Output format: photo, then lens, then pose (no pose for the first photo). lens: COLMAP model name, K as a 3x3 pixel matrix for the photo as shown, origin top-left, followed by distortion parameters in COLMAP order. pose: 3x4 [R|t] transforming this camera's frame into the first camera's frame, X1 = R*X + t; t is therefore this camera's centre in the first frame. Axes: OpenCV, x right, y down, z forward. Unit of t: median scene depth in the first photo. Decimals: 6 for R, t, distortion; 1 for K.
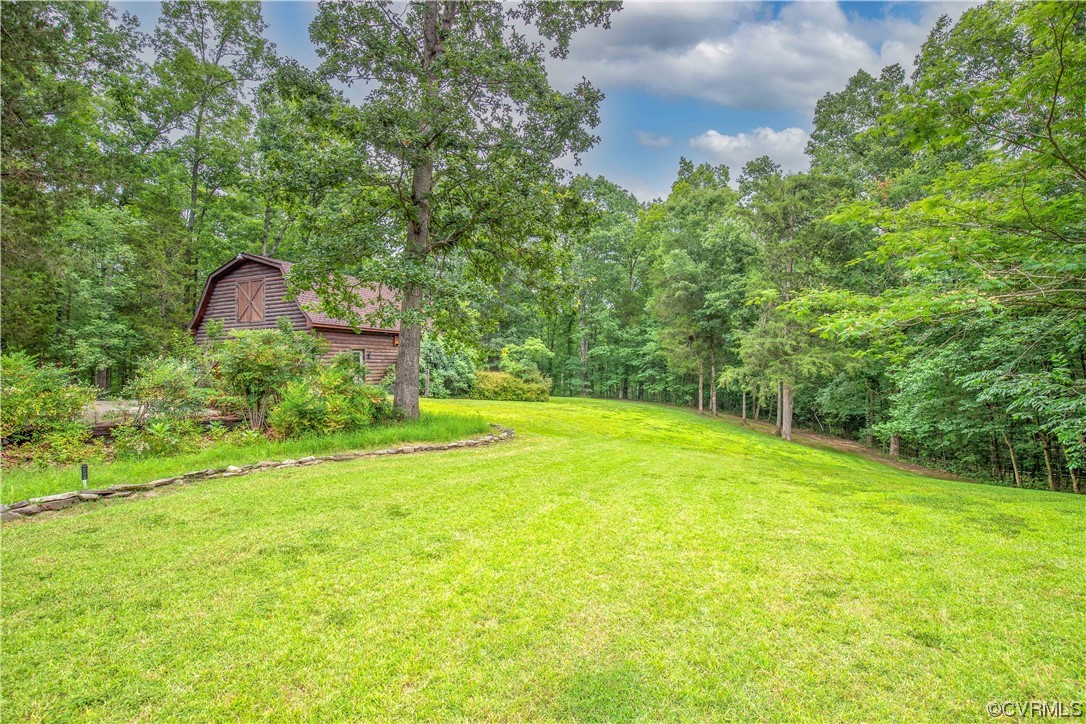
lens RADIAL K [[495.6, 0, 549.1], [0, 495.6, 364.0], [0, 0, 1]] dist [-0.030621, 0.001035]
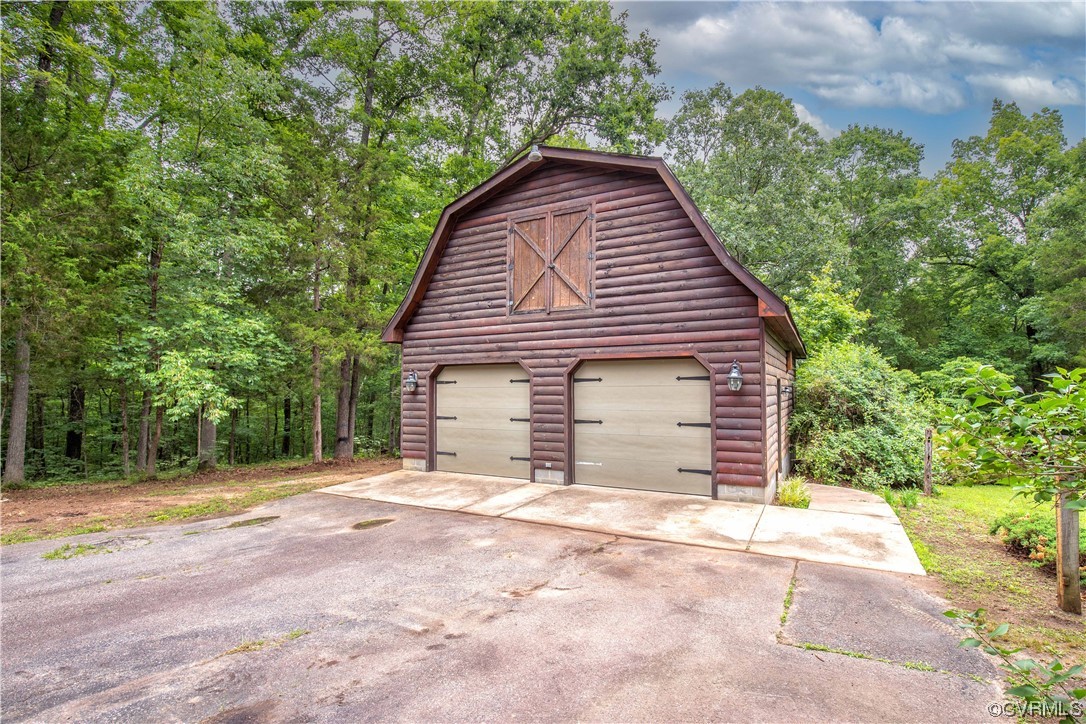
lens RADIAL K [[495.6, 0, 537.3], [0, 495.6, 360.3], [0, 0, 1]] dist [-0.030621, 0.001035]
pose [[0.991464, 0.003294, -0.130336, -0.565072], [-0.010432, 0.998480, -0.054122, -0.020703], [0.129960, 0.055019, 0.989992, 0.582523]]
